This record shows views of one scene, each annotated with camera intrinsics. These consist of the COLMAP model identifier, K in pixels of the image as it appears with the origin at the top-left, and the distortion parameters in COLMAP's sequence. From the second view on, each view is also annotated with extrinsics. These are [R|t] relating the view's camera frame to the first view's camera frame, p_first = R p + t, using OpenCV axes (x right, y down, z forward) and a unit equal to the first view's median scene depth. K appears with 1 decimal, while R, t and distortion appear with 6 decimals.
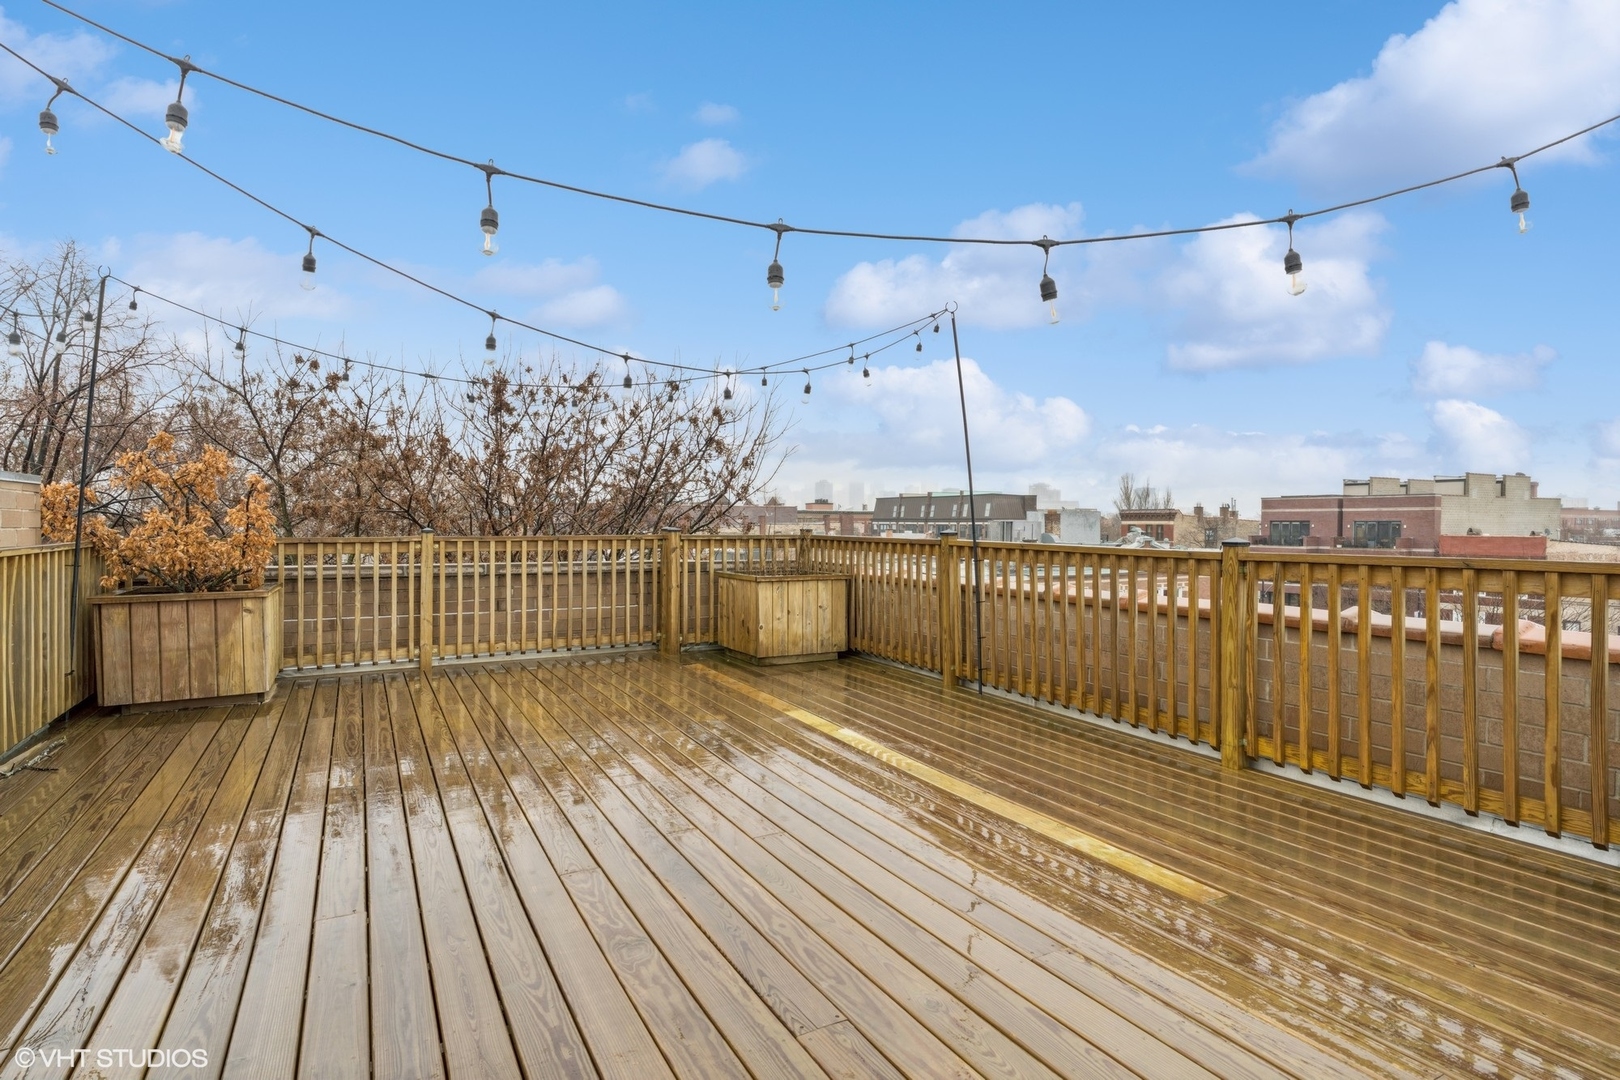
lens RADIAL K [[828.9, 0, 809.6], [0, 828.9, 532.1], [0, 0, 1]] dist [-0.005295, -0.000862]
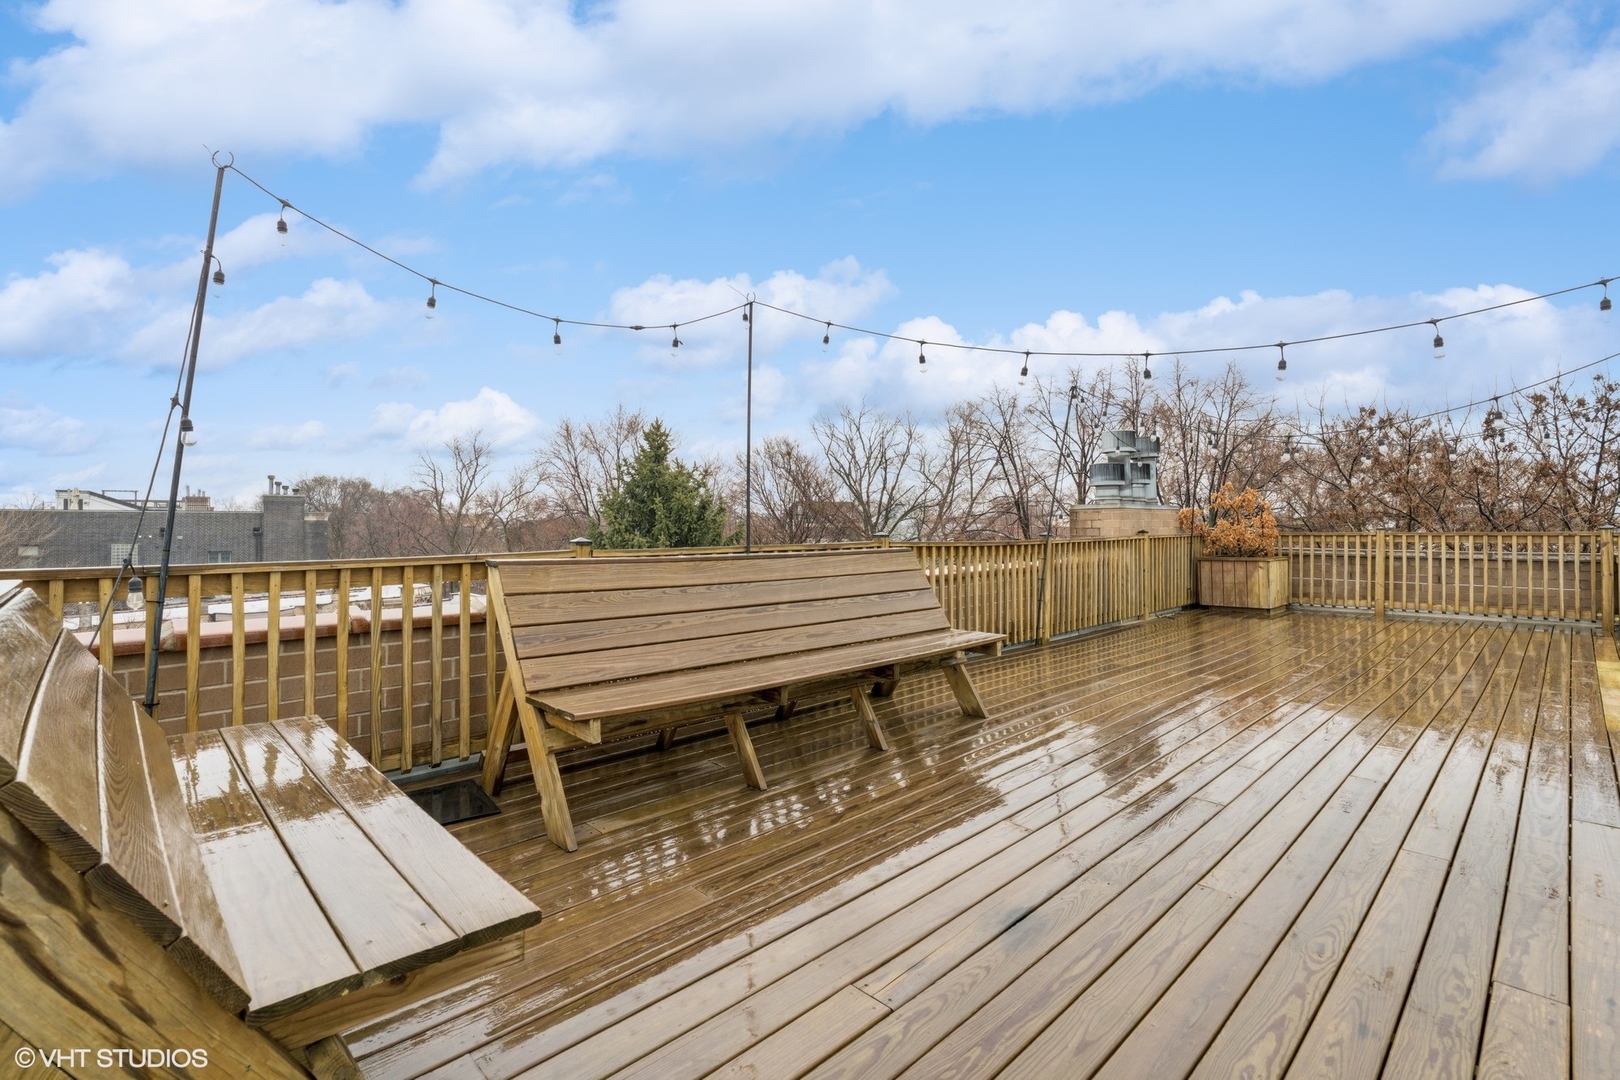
lens RADIAL K [[740.1, 0, 809.3], [0, 740.1, 532.5], [0, 0, 1]] dist [0.000240, -0.001829]
pose [[0.266898, 0.003896, -0.963717, 0.635948], [-0.005416, 0.999982, 0.002543, 0.007813], [0.963710, 0.004541, 0.266914, -0.457691]]
